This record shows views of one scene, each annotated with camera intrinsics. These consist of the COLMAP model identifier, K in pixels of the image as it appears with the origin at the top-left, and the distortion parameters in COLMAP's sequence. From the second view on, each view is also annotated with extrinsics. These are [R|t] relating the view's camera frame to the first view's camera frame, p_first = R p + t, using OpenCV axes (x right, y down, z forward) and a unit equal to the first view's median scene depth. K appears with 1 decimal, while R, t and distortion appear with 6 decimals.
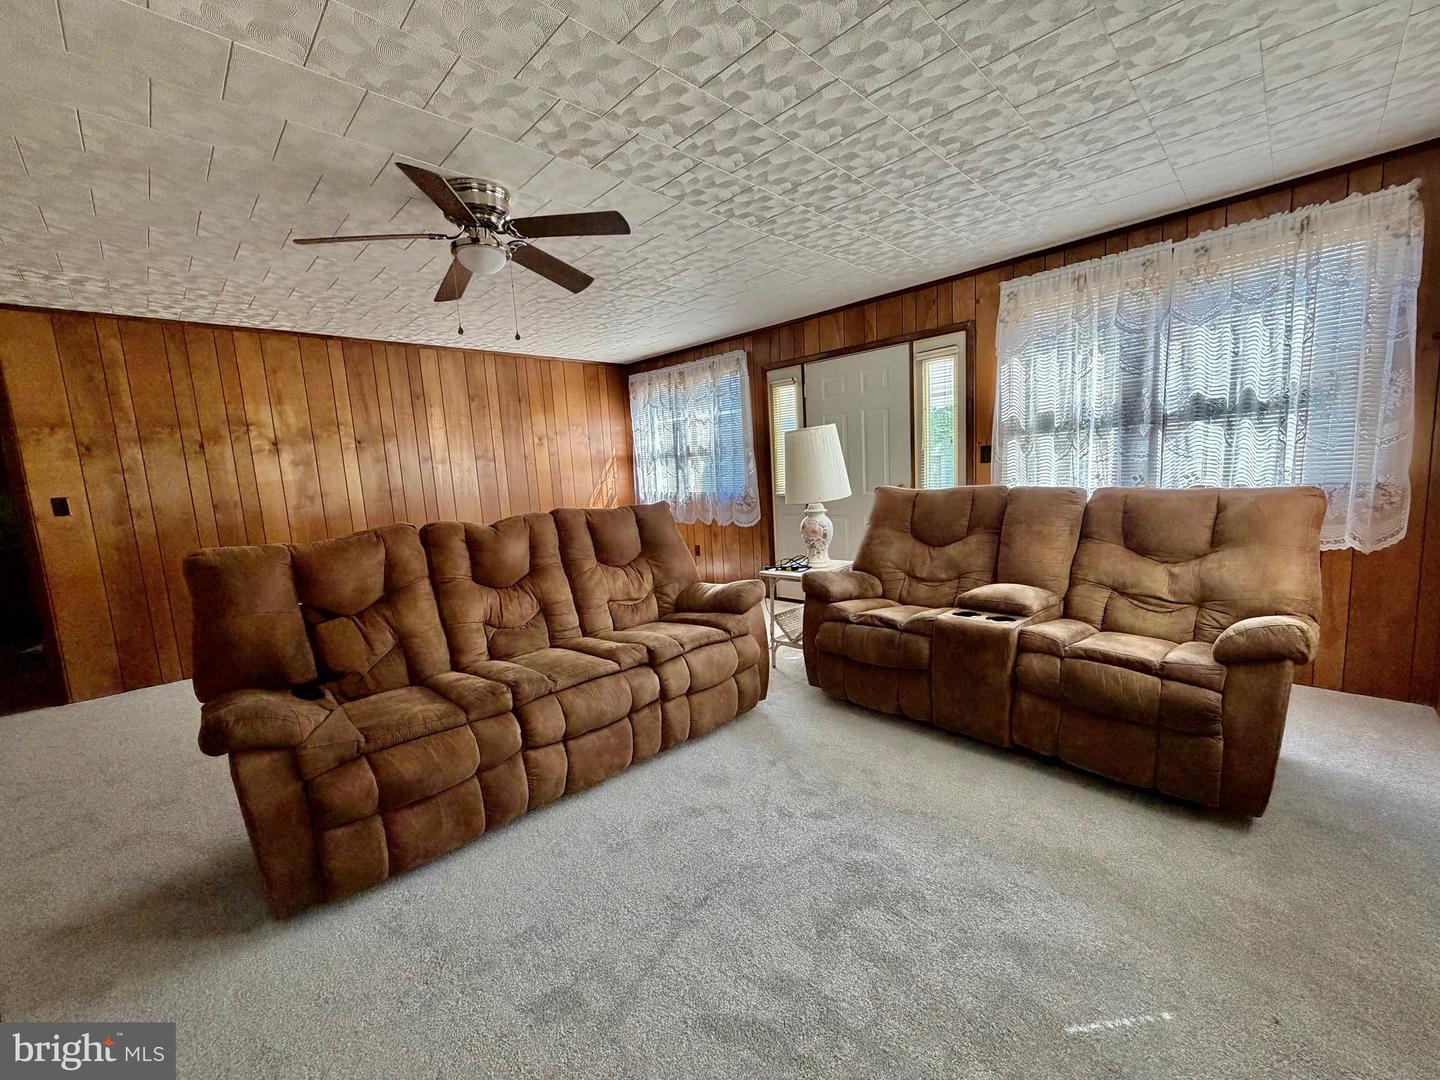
lens RADIAL K [[569.4, 0, 717.0], [0, 569.4, 543.6], [0, 0, 1]] dist [0.003920, -0.000937]
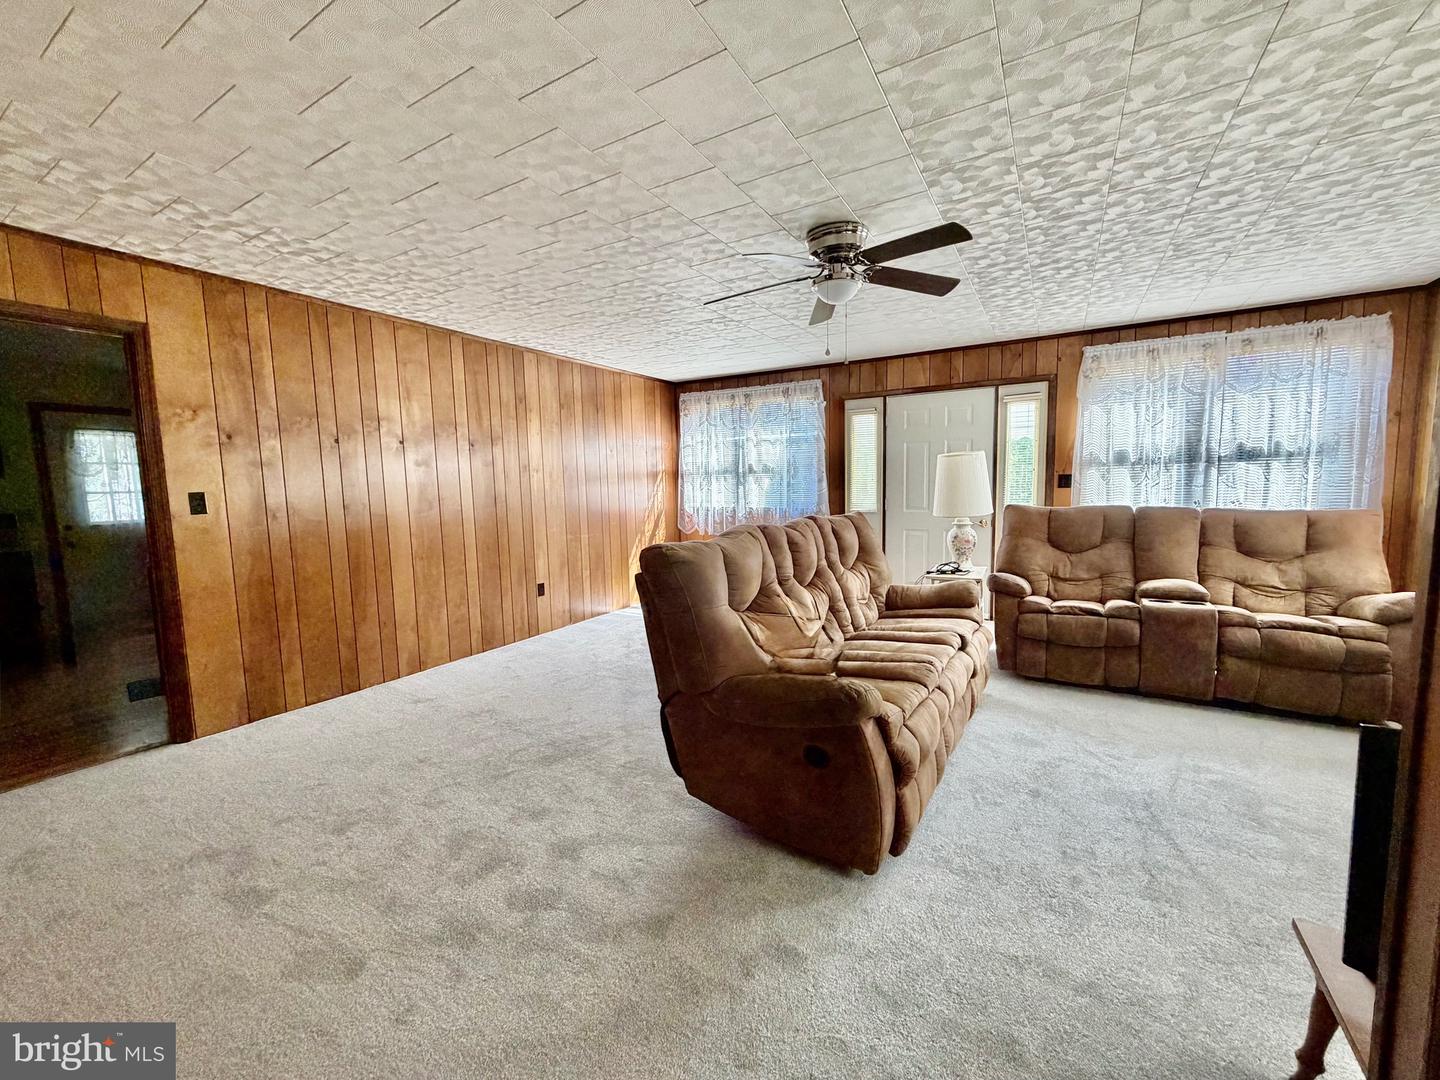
lens RADIAL K [[569.4, 0, 716.2], [0, 569.4, 544.6], [0, 0, 1]] dist [0.003920, -0.000937]
pose [[0.967831, 0.008040, 0.251471, -0.588462], [0.001067, 0.999349, -0.036058, 0.026466], [-0.251598, 0.035167, 0.967193, -0.006405]]
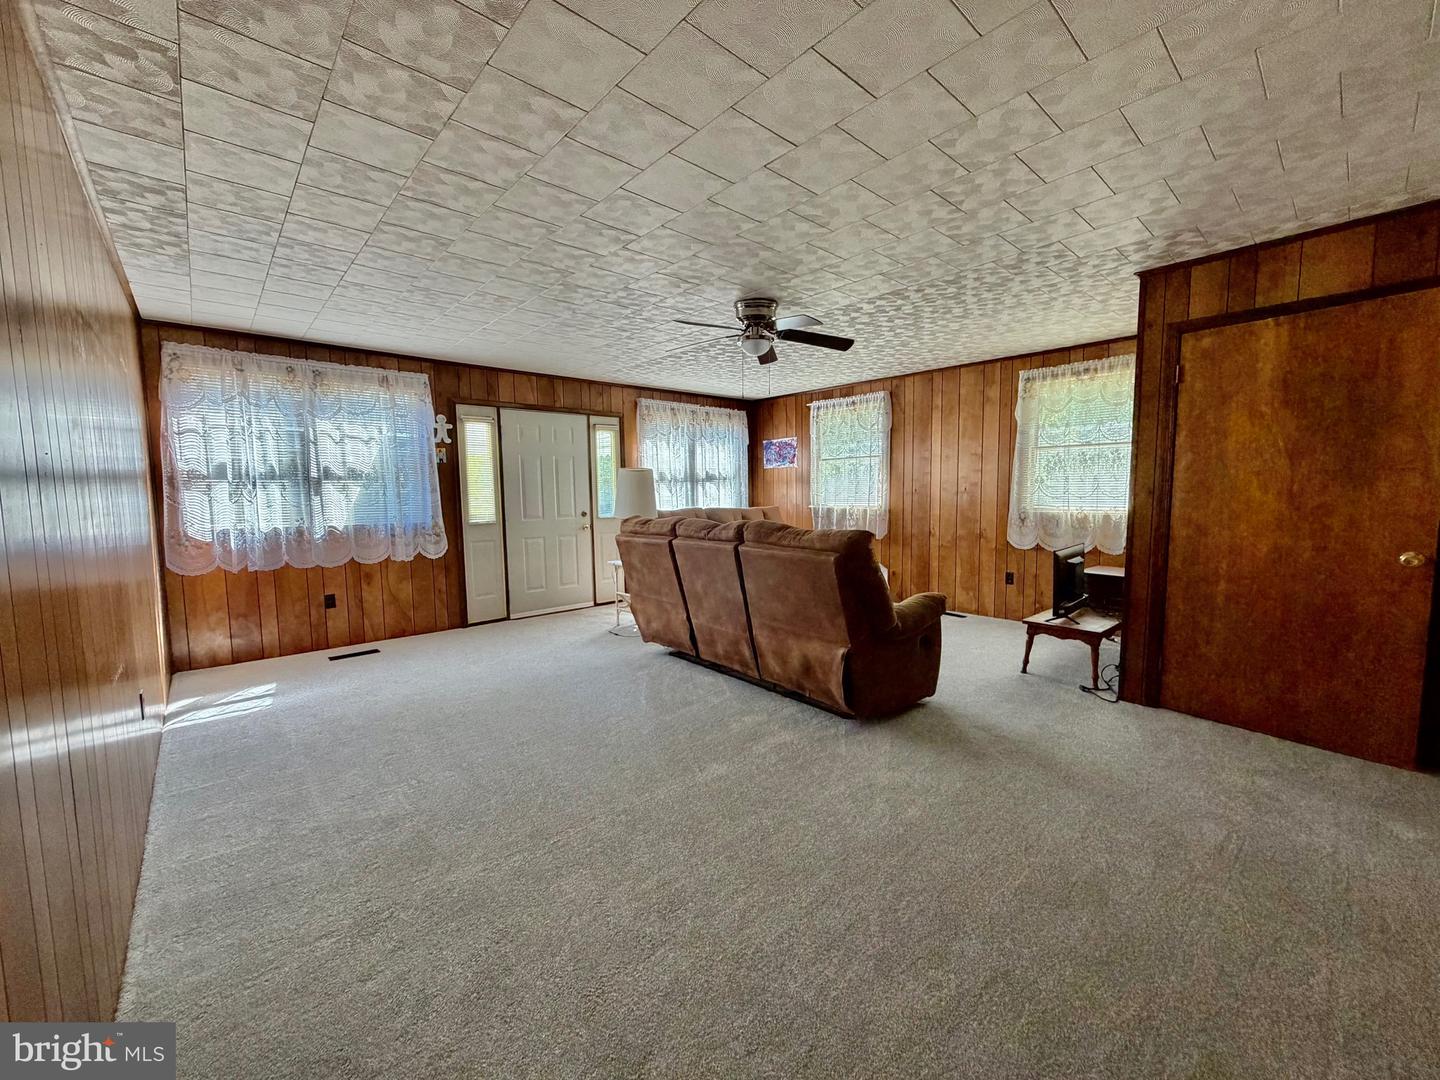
lens RADIAL K [[569.4, 0, 714.5], [0, 569.4, 540.1], [0, 0, 1]] dist [0.003920, -0.000937]
pose [[0.067136, -0.034656, 0.997142, -1.243039], [0.141628, 0.989608, 0.024859, -0.023881], [-0.987641, 0.139554, 0.071346, 0.674476]]
